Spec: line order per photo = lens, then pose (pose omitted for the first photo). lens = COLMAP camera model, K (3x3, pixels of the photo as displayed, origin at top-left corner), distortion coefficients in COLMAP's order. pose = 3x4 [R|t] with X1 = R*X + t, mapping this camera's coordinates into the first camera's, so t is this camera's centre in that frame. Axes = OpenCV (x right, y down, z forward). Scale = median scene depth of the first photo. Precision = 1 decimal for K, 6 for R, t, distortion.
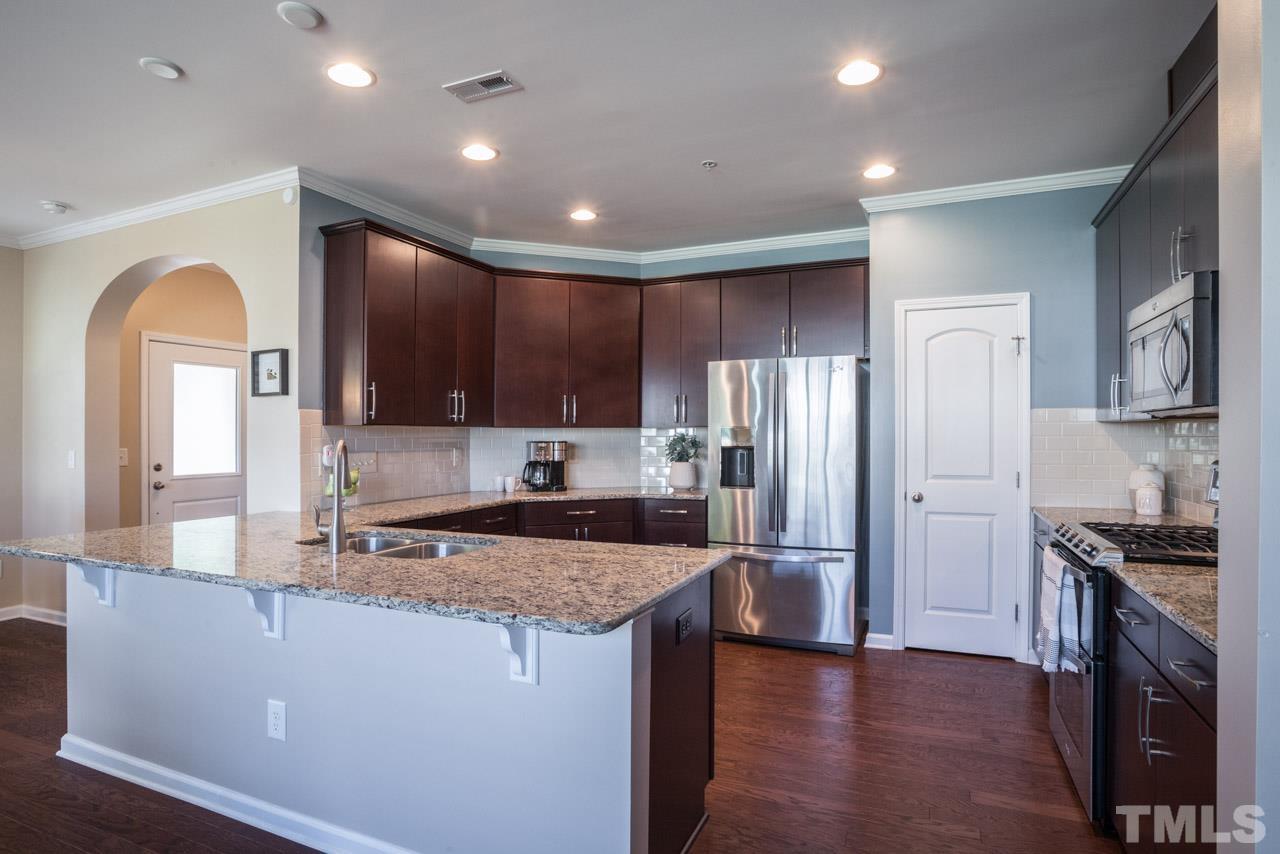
lens RADIAL K [[633.7, 0, 640.0], [0, 633.7, 427.0], [0, 0, 1]] dist [0.000334, 0.000117]
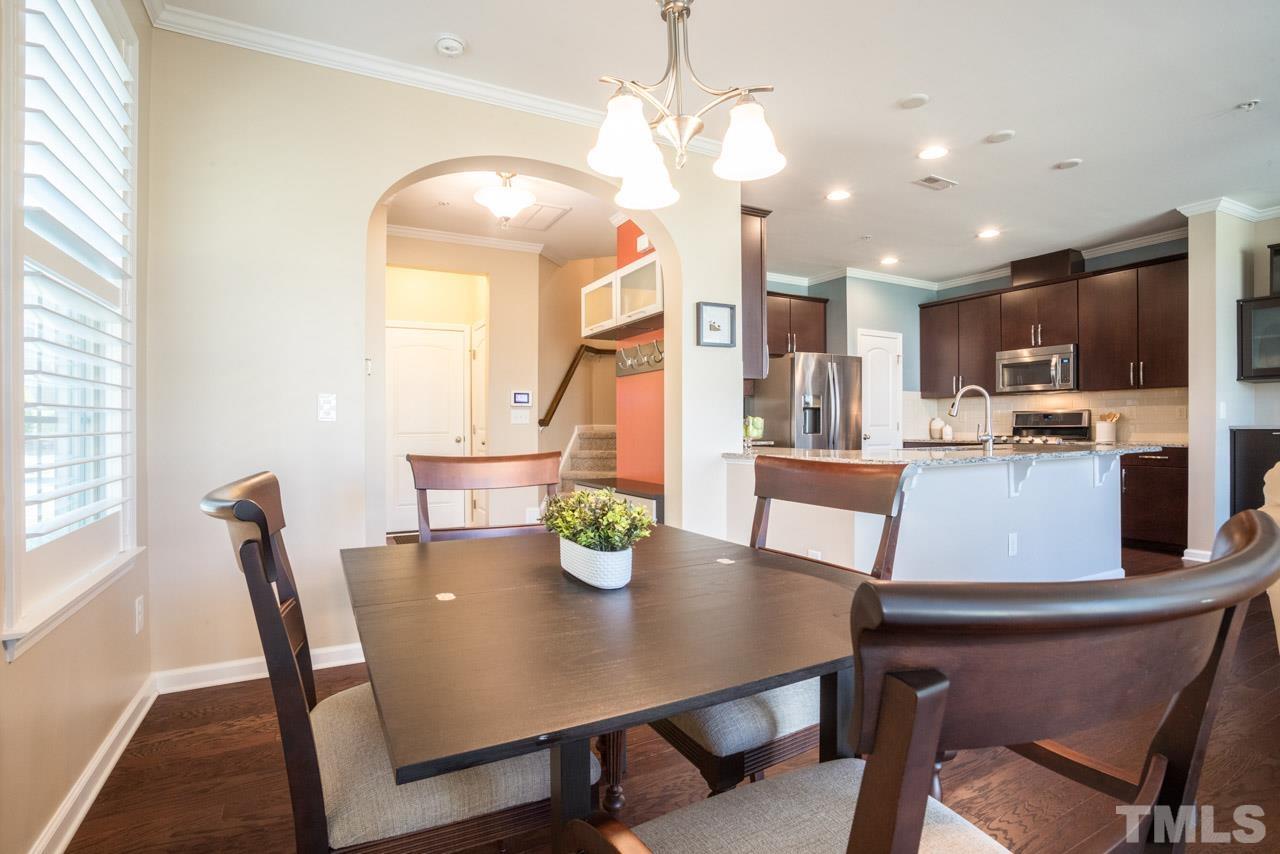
lens RADIAL K [[608.1, 0, 640.0], [0, 608.1, 427.0], [0, 0, 1]] dist [-0.060692, 0.018857]
pose [[0.612183, -0.005337, 0.790698, -1.444796], [0.000372, 0.999979, 0.006462, 0.076630], [-0.790716, -0.003662, 0.612172, 0.476538]]
